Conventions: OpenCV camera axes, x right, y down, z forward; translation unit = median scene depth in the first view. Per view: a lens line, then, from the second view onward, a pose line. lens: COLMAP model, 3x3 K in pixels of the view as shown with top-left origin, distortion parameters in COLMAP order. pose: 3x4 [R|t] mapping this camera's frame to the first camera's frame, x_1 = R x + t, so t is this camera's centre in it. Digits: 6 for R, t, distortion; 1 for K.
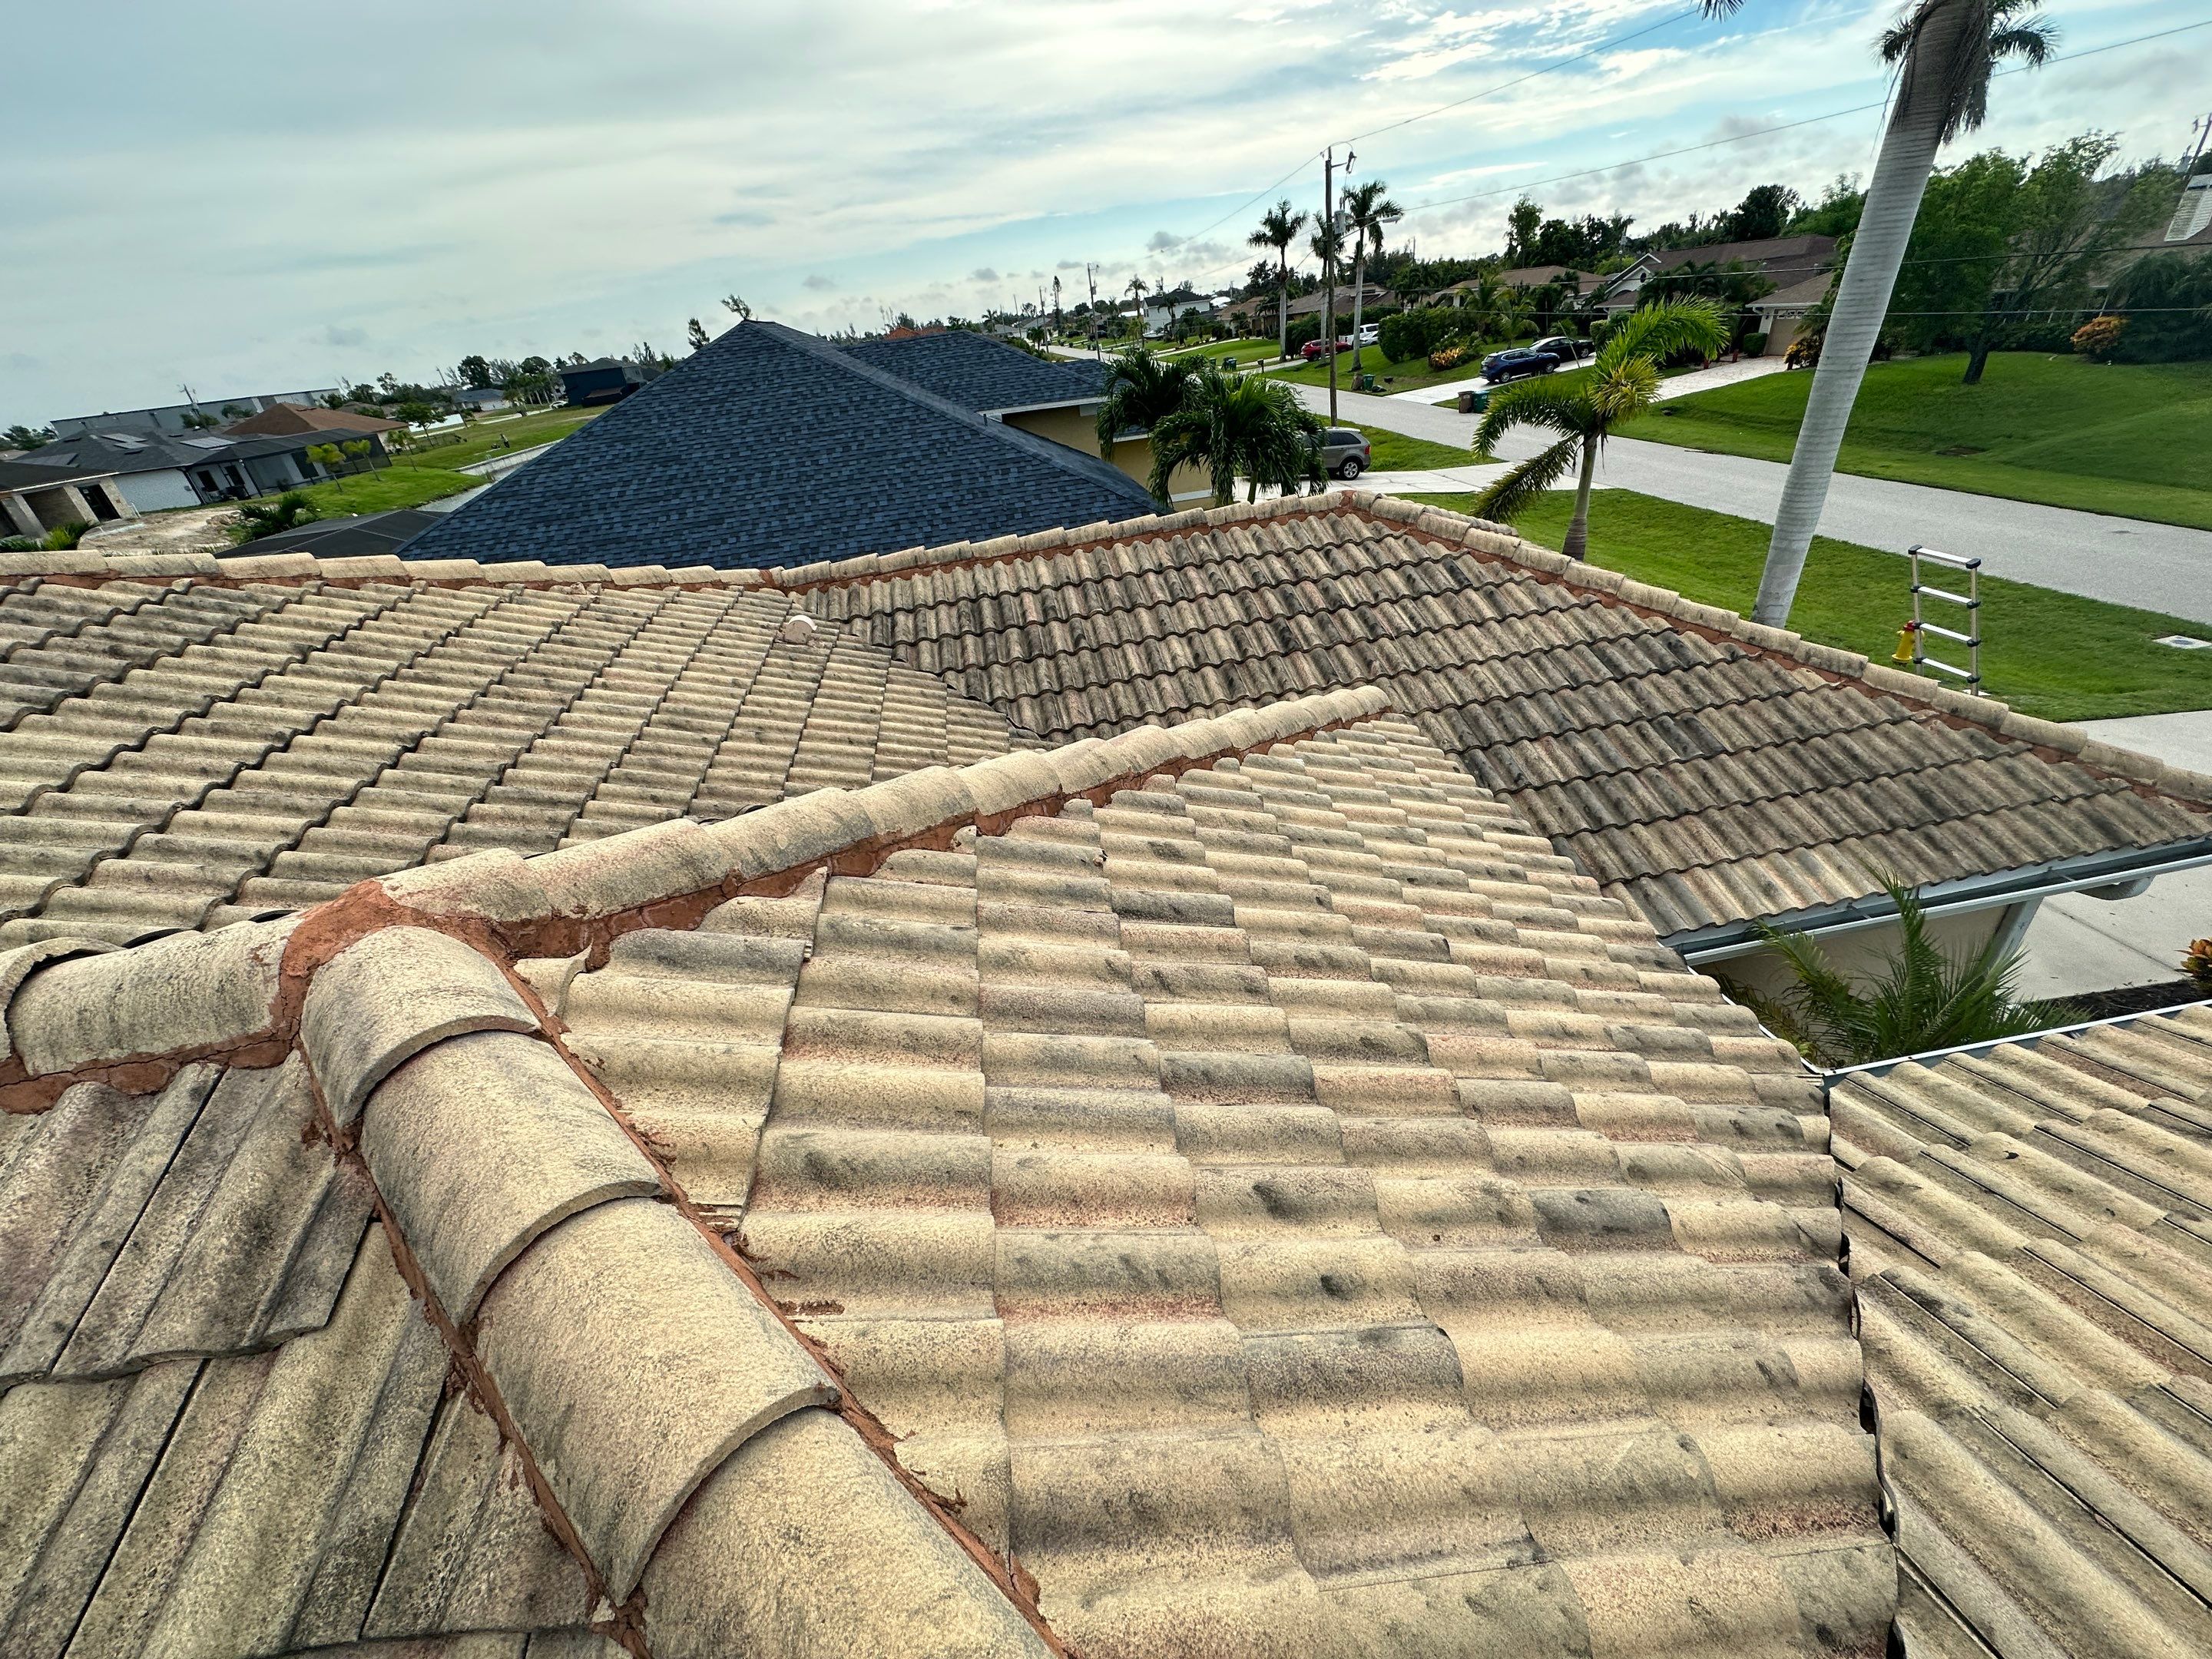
lens RADIAL K [[878.4, 0, 1113.2], [0, 878.4, 828.7], [0, 0, 1]] dist [-0.003238, 0.000456]
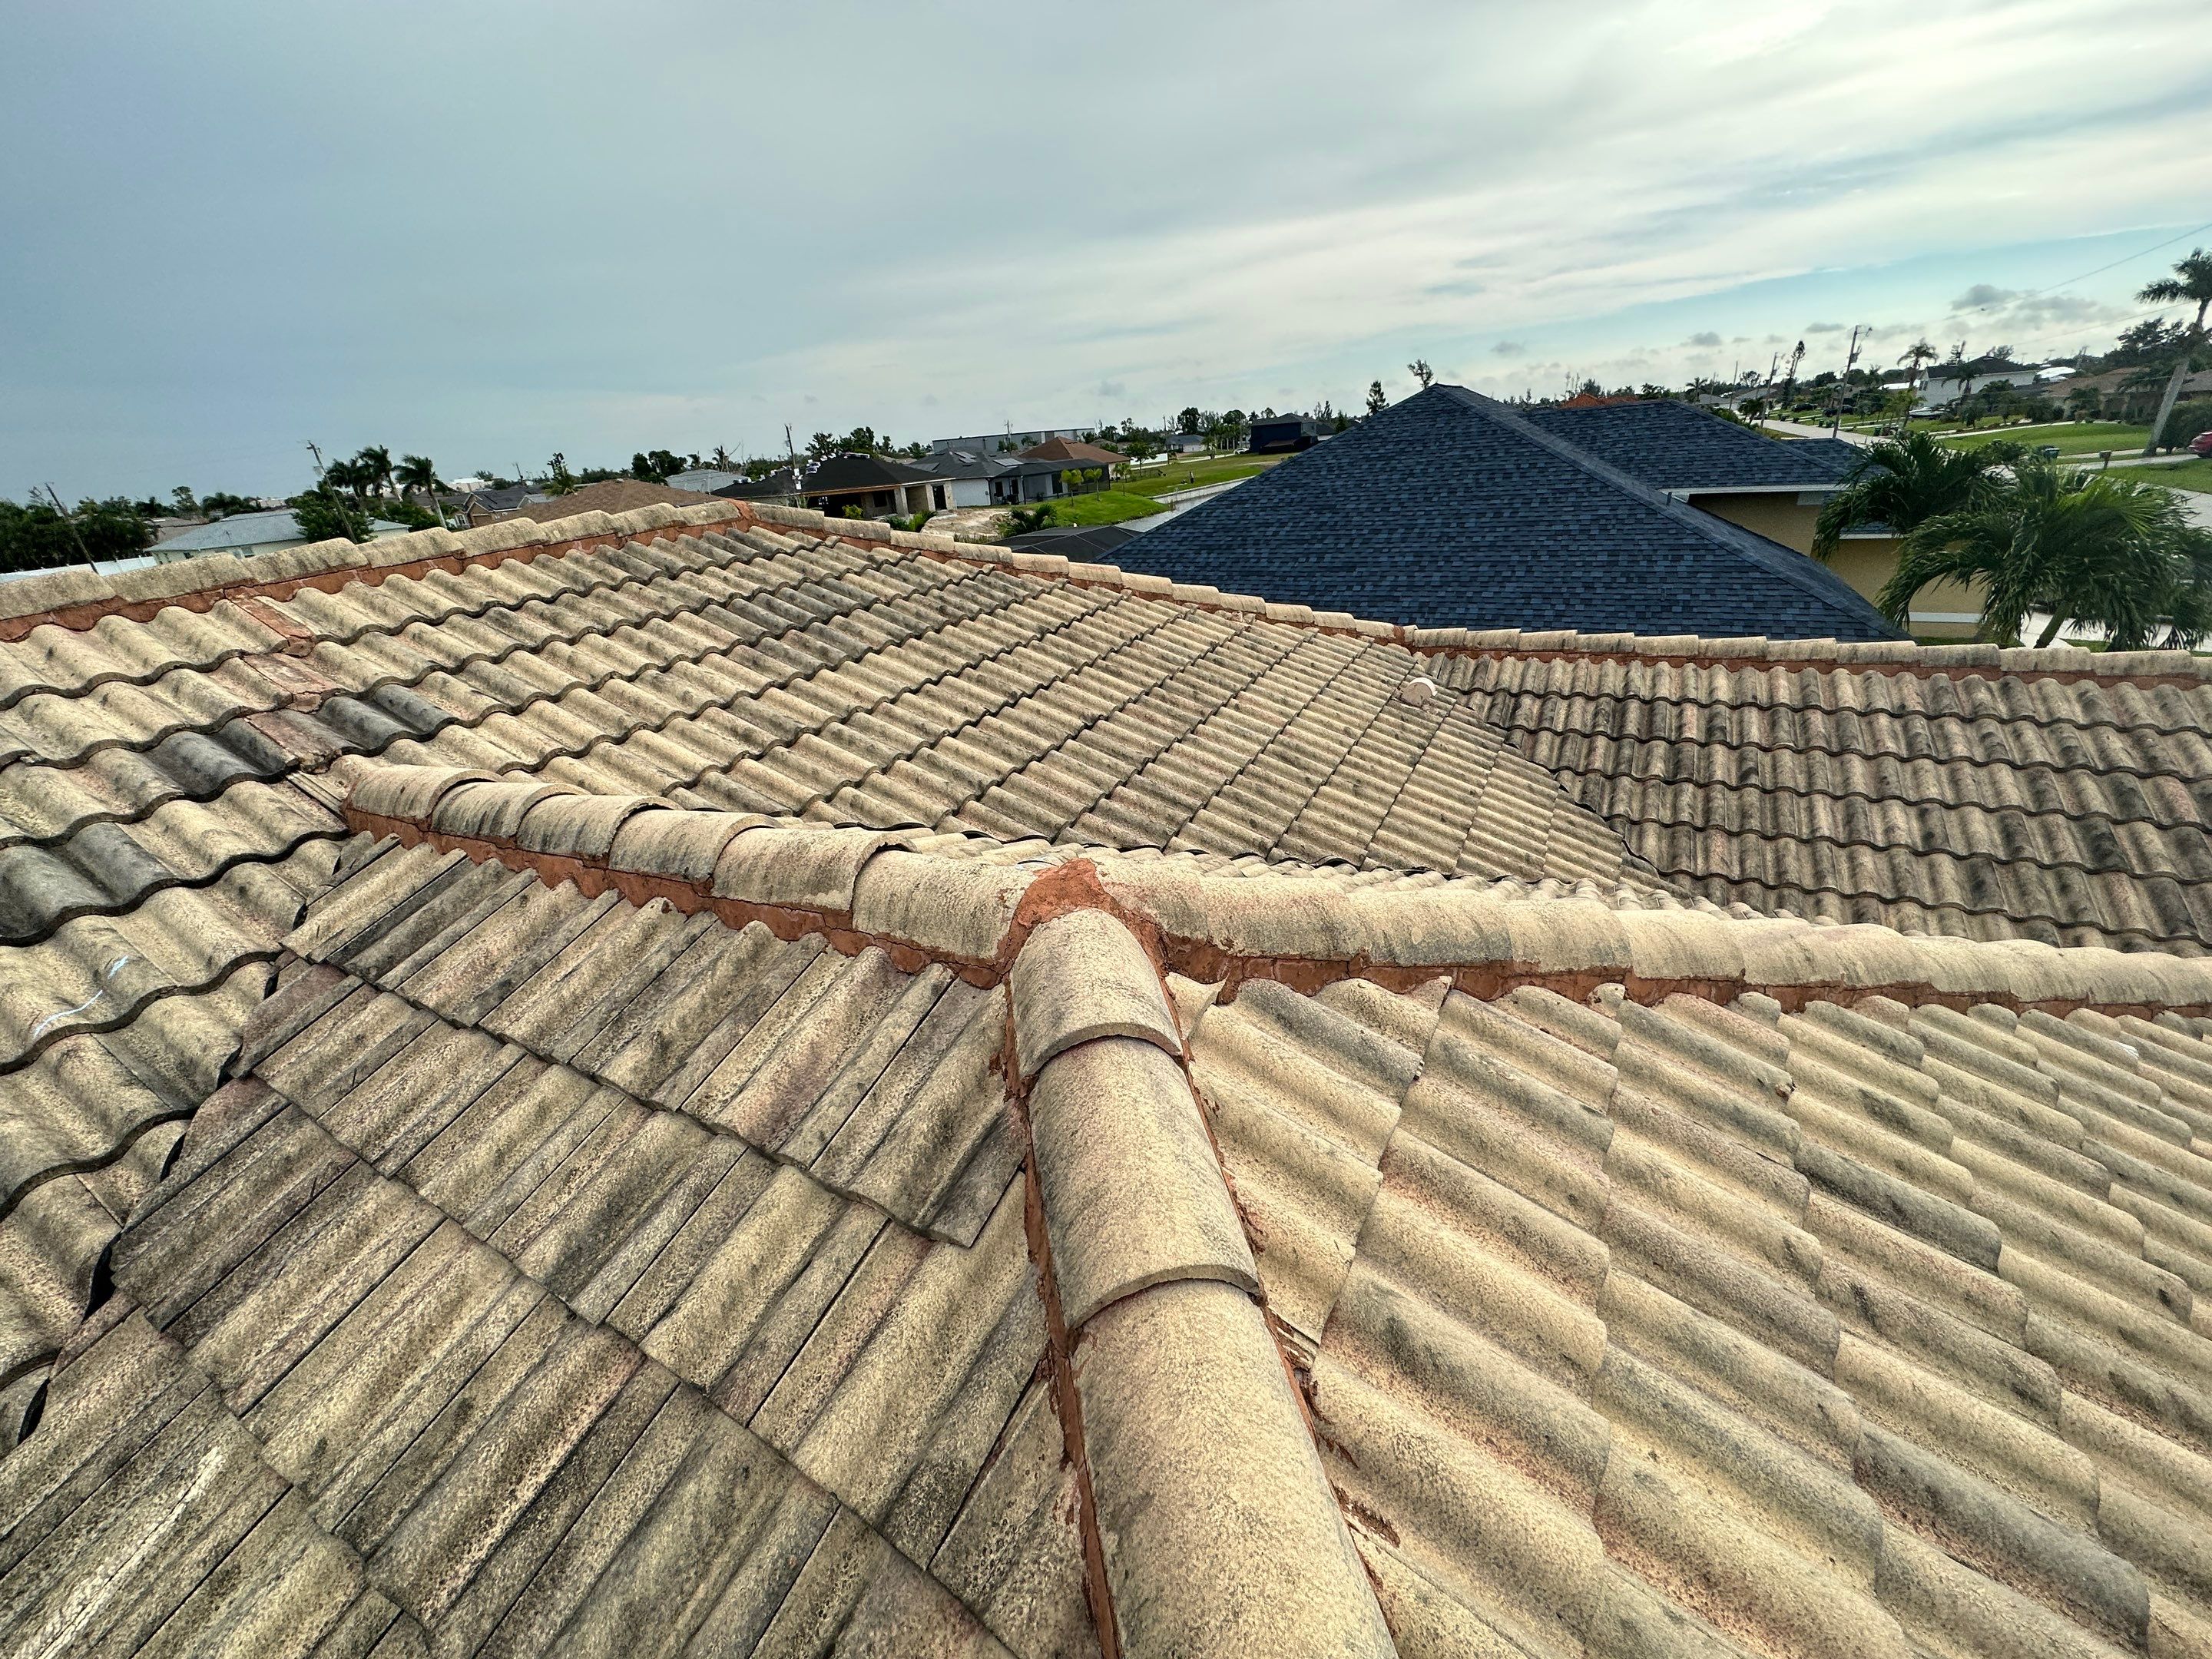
lens RADIAL K [[885.1, 0, 1108.7], [0, 885.1, 831.9], [0, 0, 1]] dist [-0.004210, 0.000577]
pose [[0.792564, 0.290795, -0.535986, -0.010376], [-0.320496, 0.946424, 0.039557, -0.001350], [0.518773, 0.140430, 0.843299, 0.002059]]
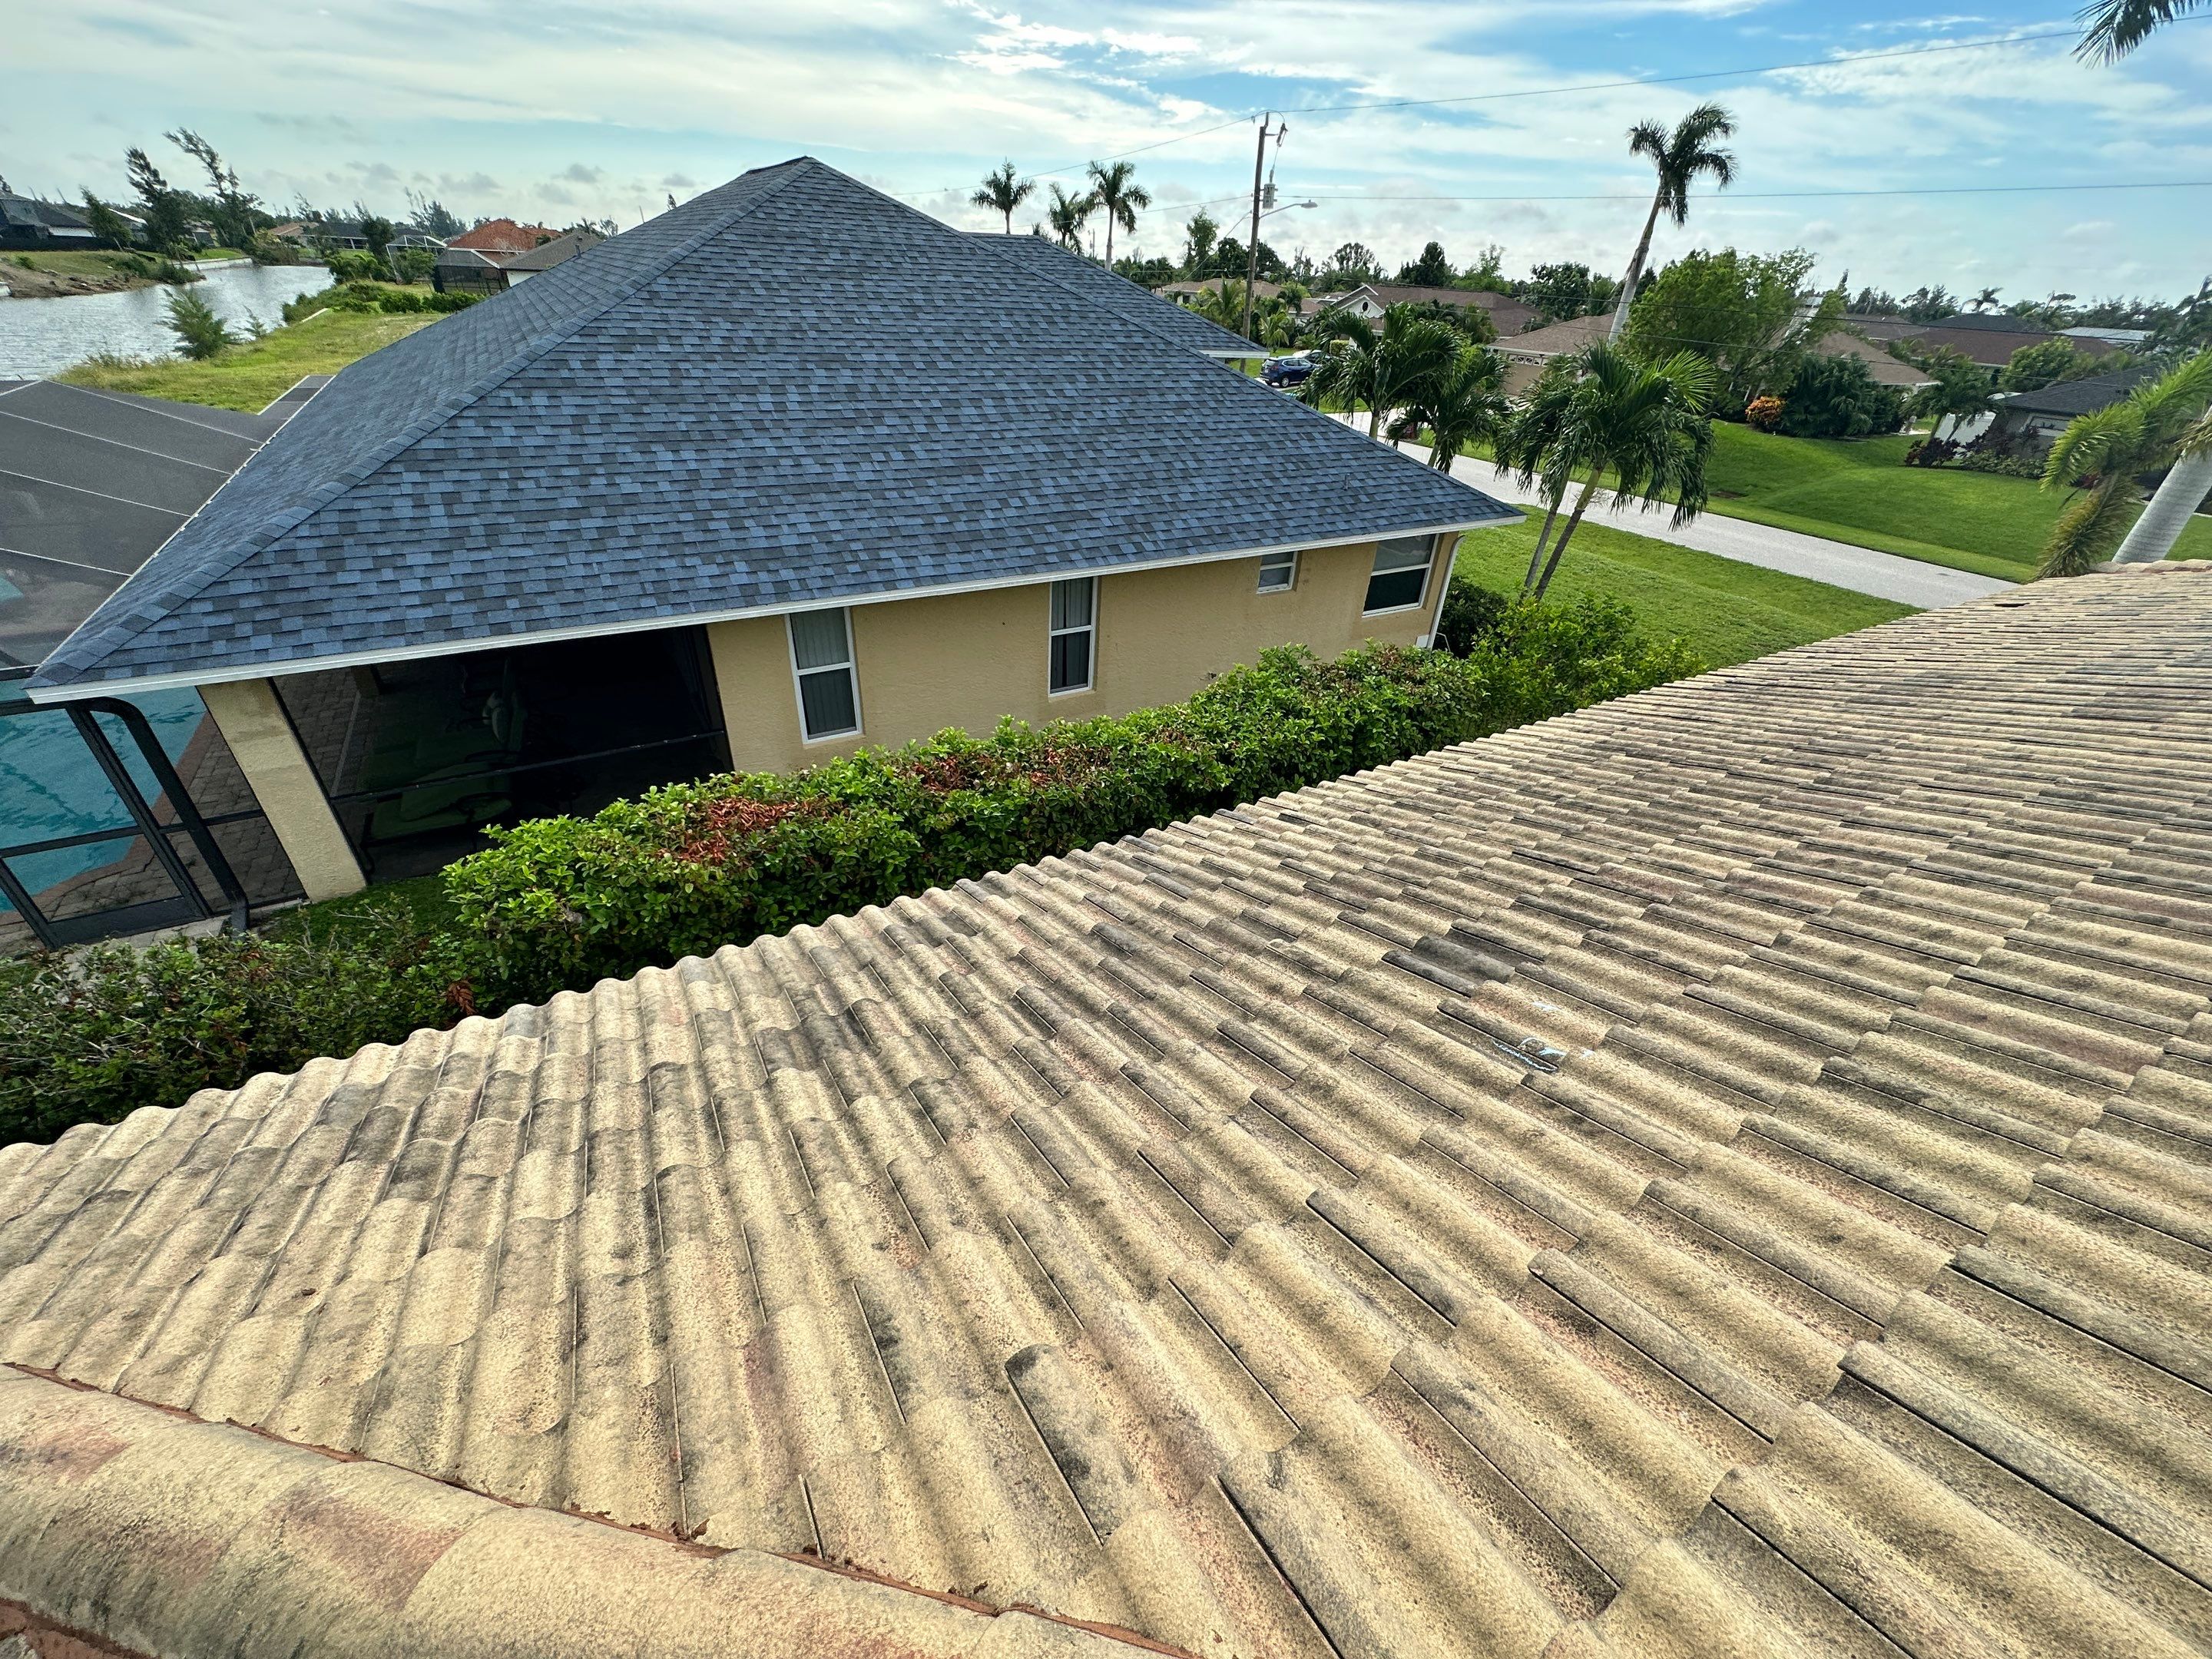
lens RADIAL K [[879.4, 0, 1110.8], [0, 879.4, 830.6], [0, 0, 1]] dist [-0.003053, 0.000123]
pose [[0.921586, -0.065707, 0.382573, -0.308392], [0.056534, 0.997781, 0.035183, -0.053450], [-0.384036, -0.010795, 0.923255, 0.186274]]
